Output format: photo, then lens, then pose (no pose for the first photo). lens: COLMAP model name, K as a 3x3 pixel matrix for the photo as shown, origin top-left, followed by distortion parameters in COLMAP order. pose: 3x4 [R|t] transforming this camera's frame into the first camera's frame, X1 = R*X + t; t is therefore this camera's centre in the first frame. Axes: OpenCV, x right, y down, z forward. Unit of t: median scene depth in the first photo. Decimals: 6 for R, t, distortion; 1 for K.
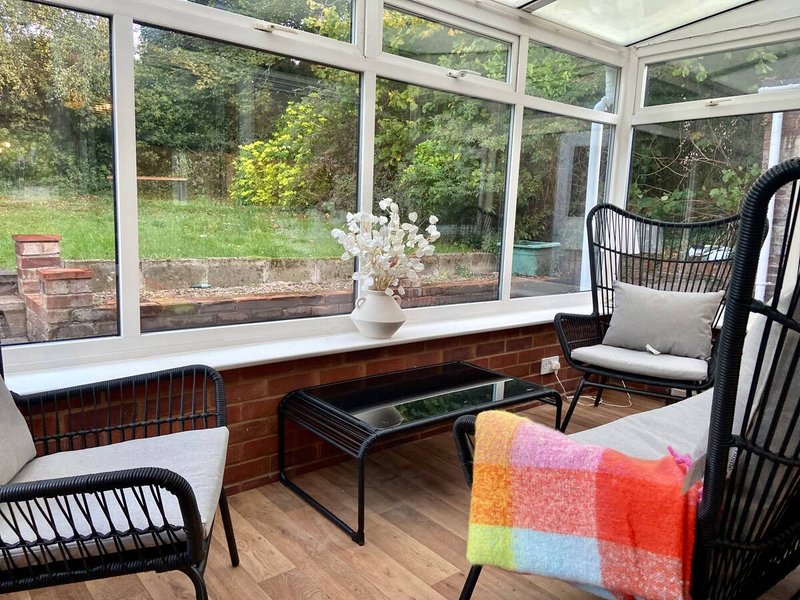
lens RADIAL K [[602.6, 0, 401.9], [0, 602.6, 290.7], [0, 0, 1]] dist [0.003855, -0.000037]
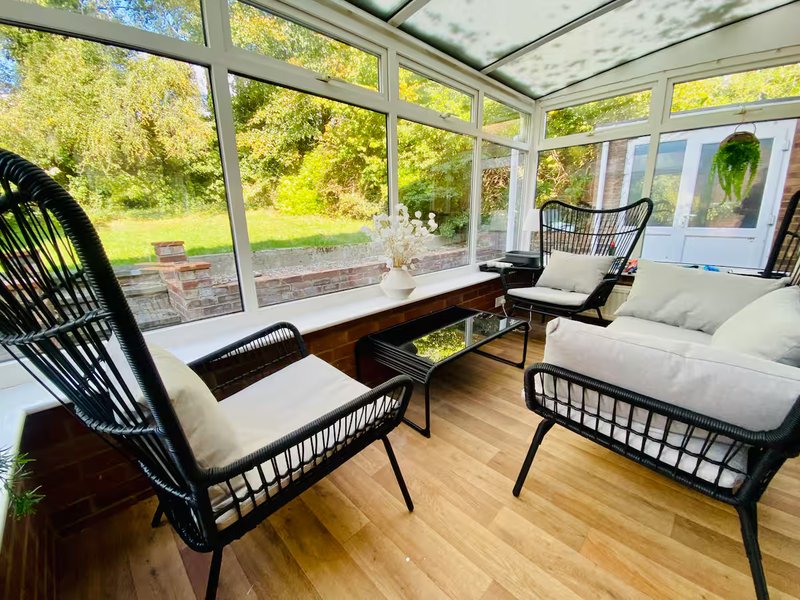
lens RADIAL K [[327.0, 0, 400.0], [0, 327.0, 300.0], [0, 0, 1]] dist [0.001632, -0.013209]
pose [[0.995075, -0.074141, 0.065792, -0.102422], [0.065123, 0.989377, 0.129967, -0.019171], [-0.074729, -0.125043, 0.989333, 0.144035]]
